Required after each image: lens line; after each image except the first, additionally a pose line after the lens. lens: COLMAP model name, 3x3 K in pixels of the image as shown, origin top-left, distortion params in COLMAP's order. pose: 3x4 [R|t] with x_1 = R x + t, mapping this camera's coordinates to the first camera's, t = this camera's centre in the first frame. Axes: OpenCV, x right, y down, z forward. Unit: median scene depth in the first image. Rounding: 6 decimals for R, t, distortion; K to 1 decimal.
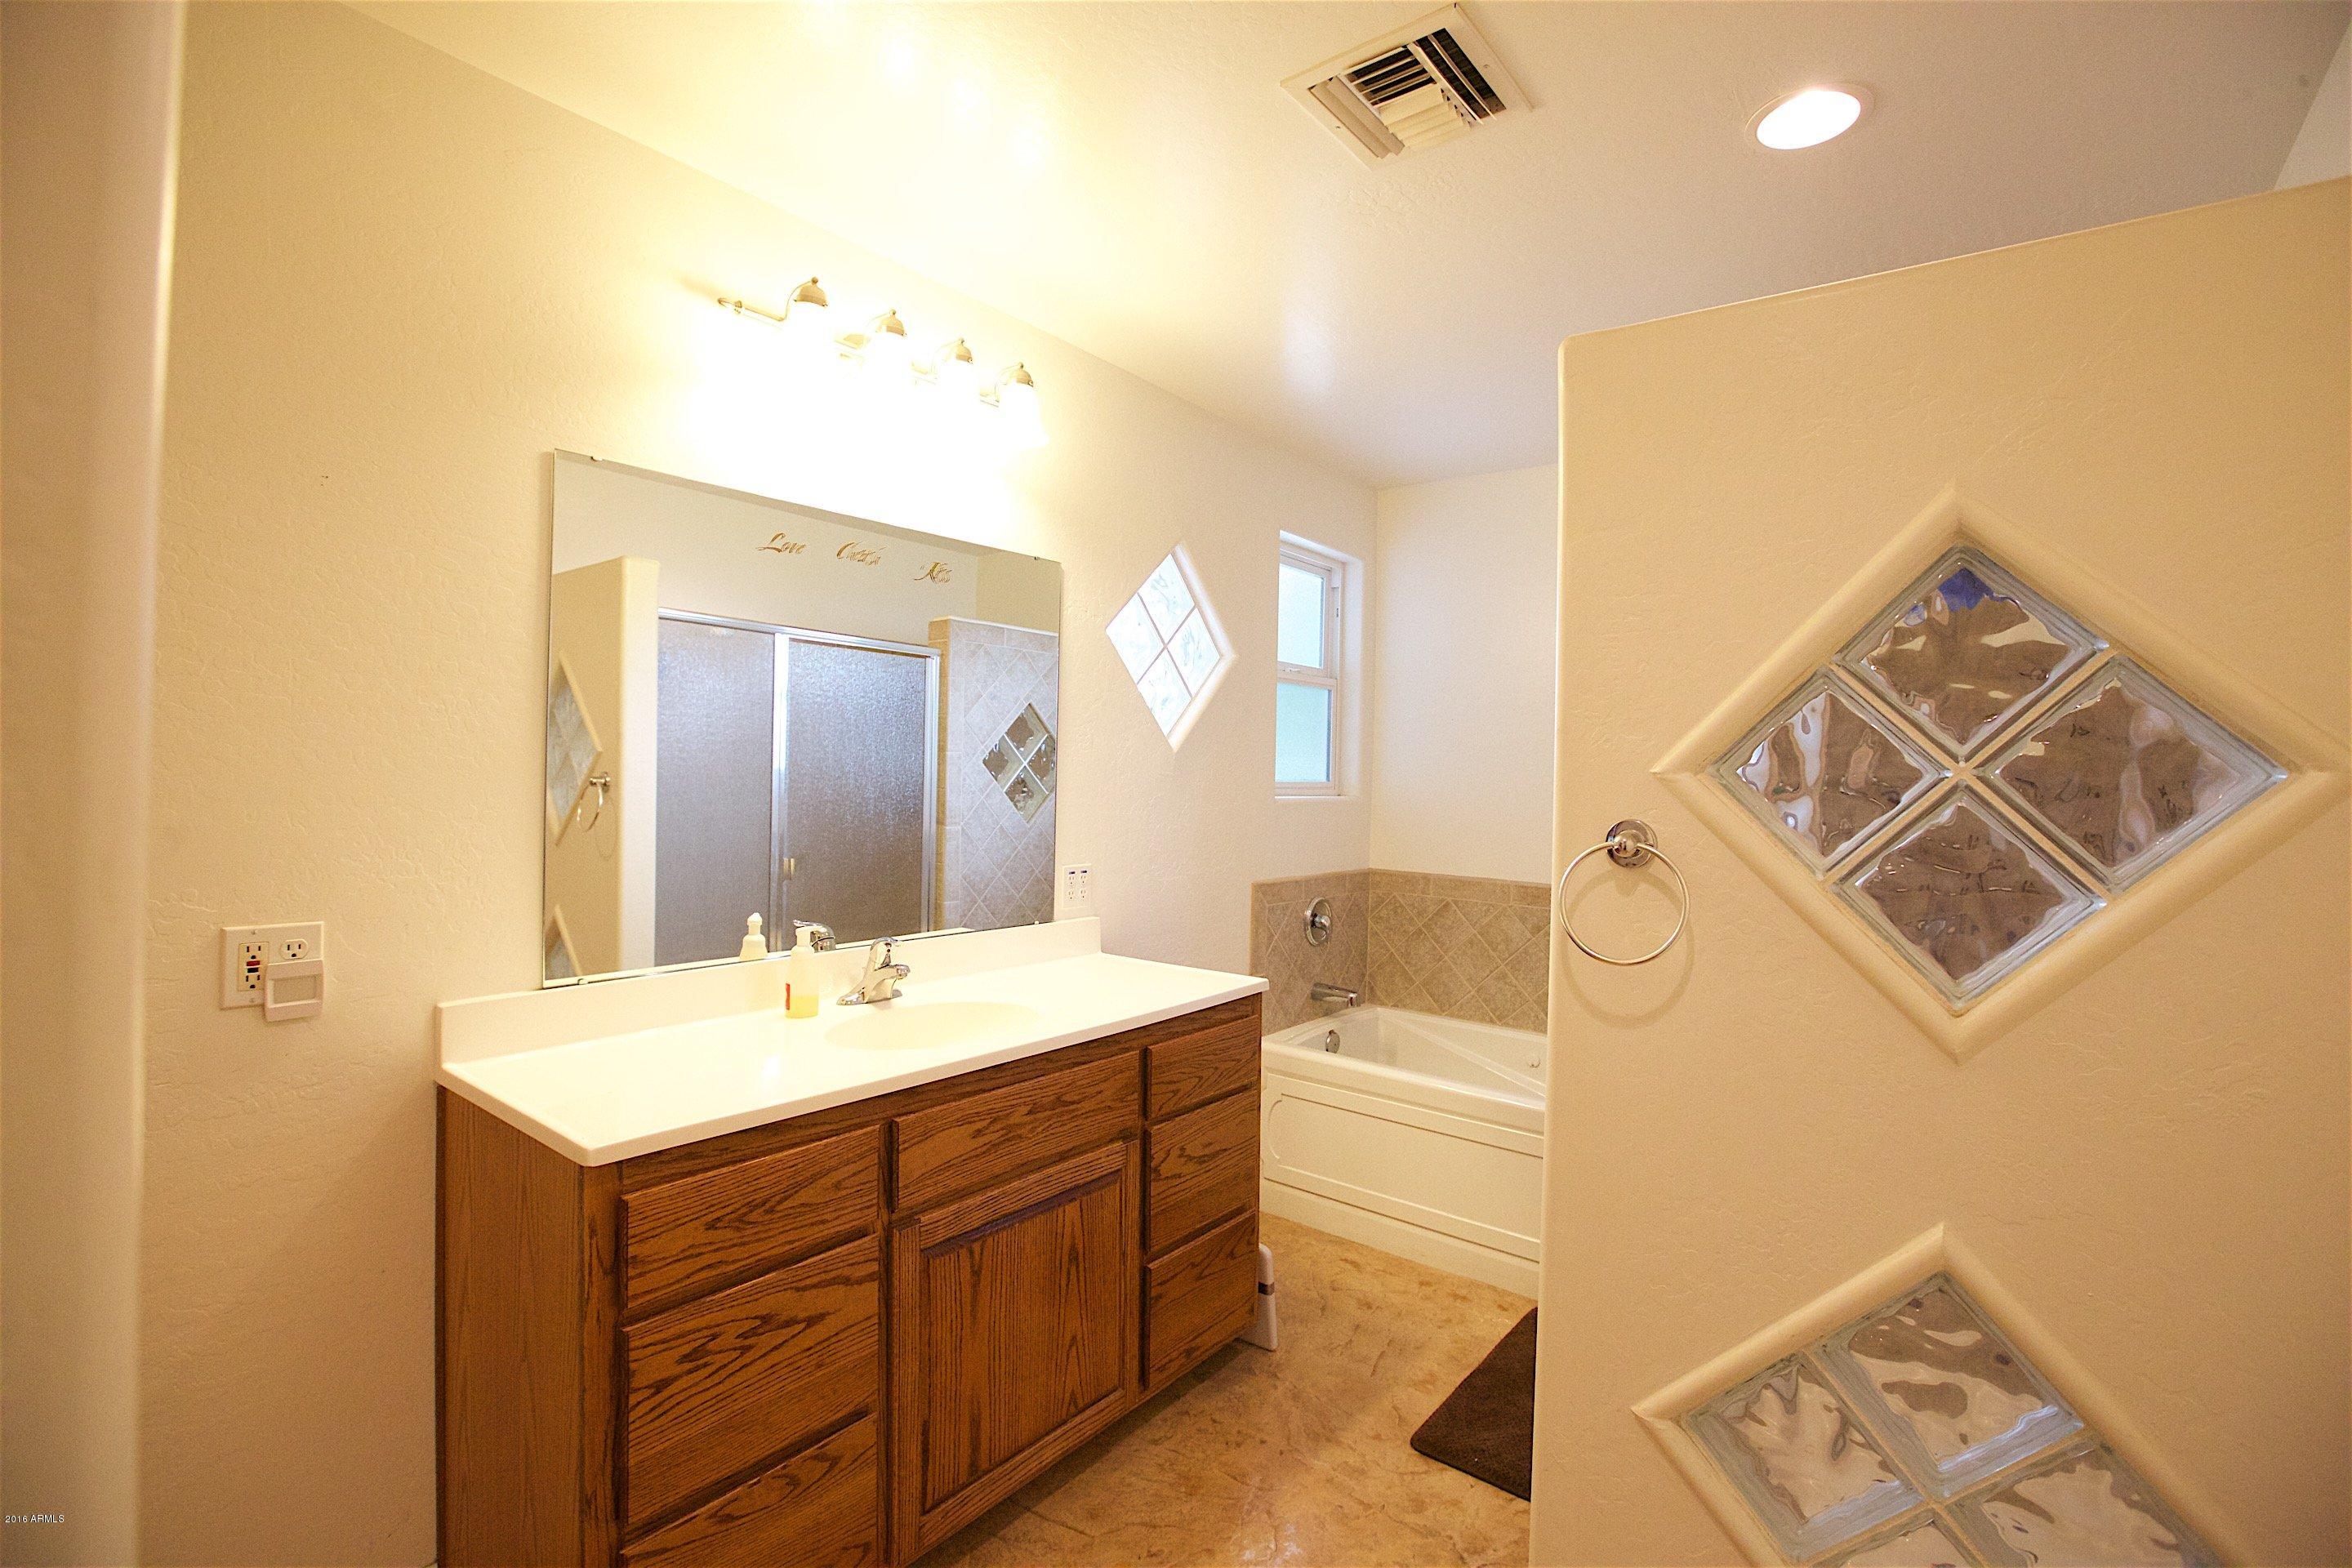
lens RADIAL K [[1057.5, 0, 1172.5], [0, 1057.5, 781.7], [0, 0, 1]] dist [-0.025283, 0.000033]
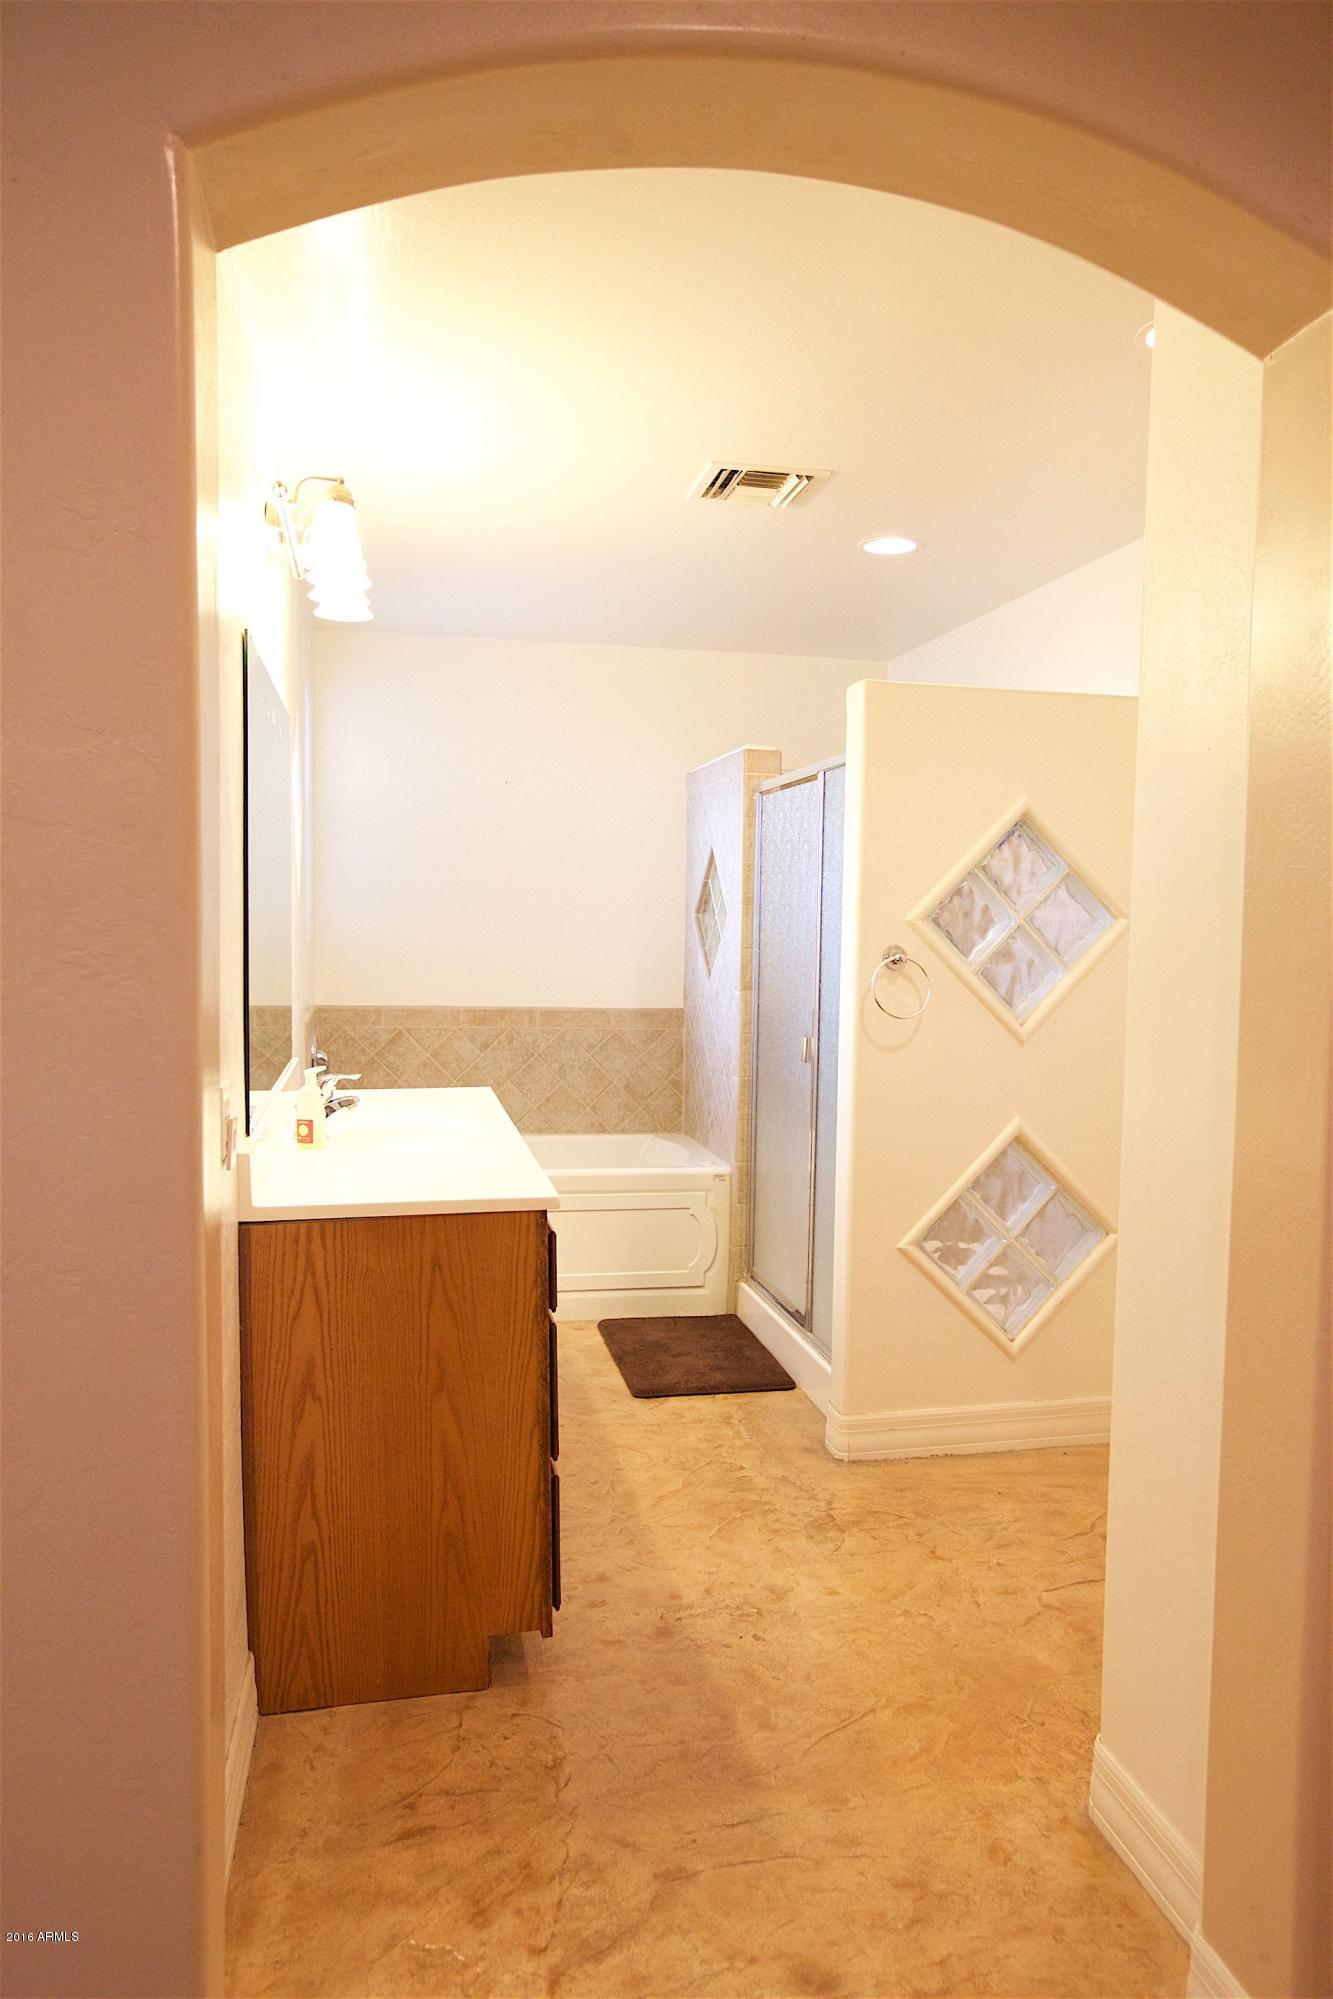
lens RADIAL K [[1349.7, 0, 670.6], [0, 1349.7, 1002.4], [0, 0, 1]] dist [0.002468, -0.001818]
pose [[0.643403, -0.061894, 0.763021, -1.370869], [0.006470, 0.997130, 0.075428, -0.039291], [-0.765500, -0.043594, 0.641957, -0.222790]]
